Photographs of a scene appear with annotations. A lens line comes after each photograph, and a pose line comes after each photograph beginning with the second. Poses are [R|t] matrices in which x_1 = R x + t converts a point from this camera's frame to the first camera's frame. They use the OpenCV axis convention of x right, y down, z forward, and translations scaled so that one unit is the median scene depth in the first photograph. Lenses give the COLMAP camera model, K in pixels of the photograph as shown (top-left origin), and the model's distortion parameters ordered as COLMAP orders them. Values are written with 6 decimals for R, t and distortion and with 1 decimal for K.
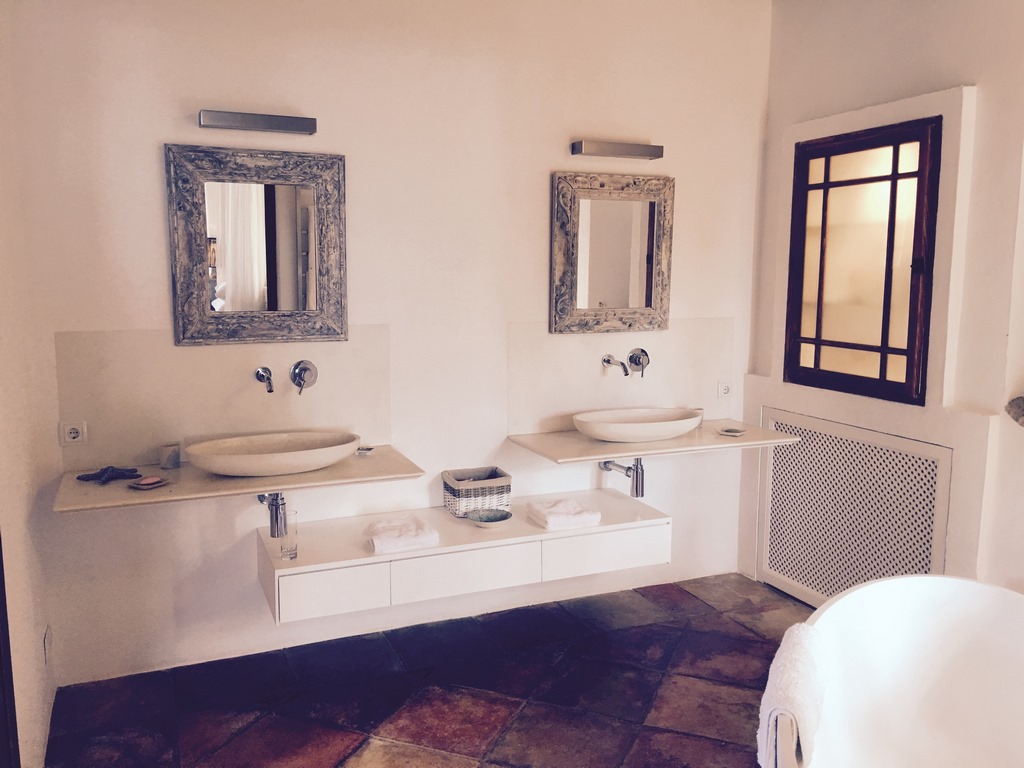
lens RADIAL K [[847.5, 0, 515.0], [0, 847.5, 385.6], [0, 0, 1]] dist [0.056349, -0.082544]
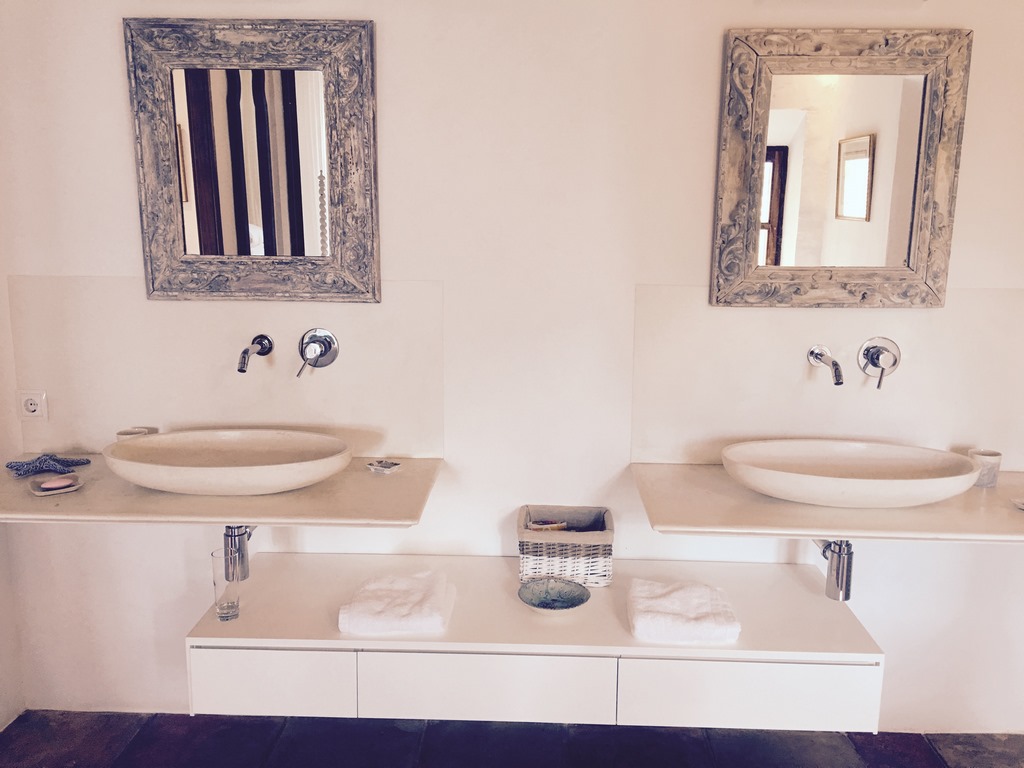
lens RADIAL K [[847.5, 0, 508.3], [0, 847.5, 380.4], [0, 0, 1]] dist [0.056349, -0.082544]
pose [[0.905856, 0.082100, -0.415553, 0.181931], [-0.064923, 0.996355, 0.055325, -0.034541], [0.418581, -0.023137, 0.907885, 0.414176]]
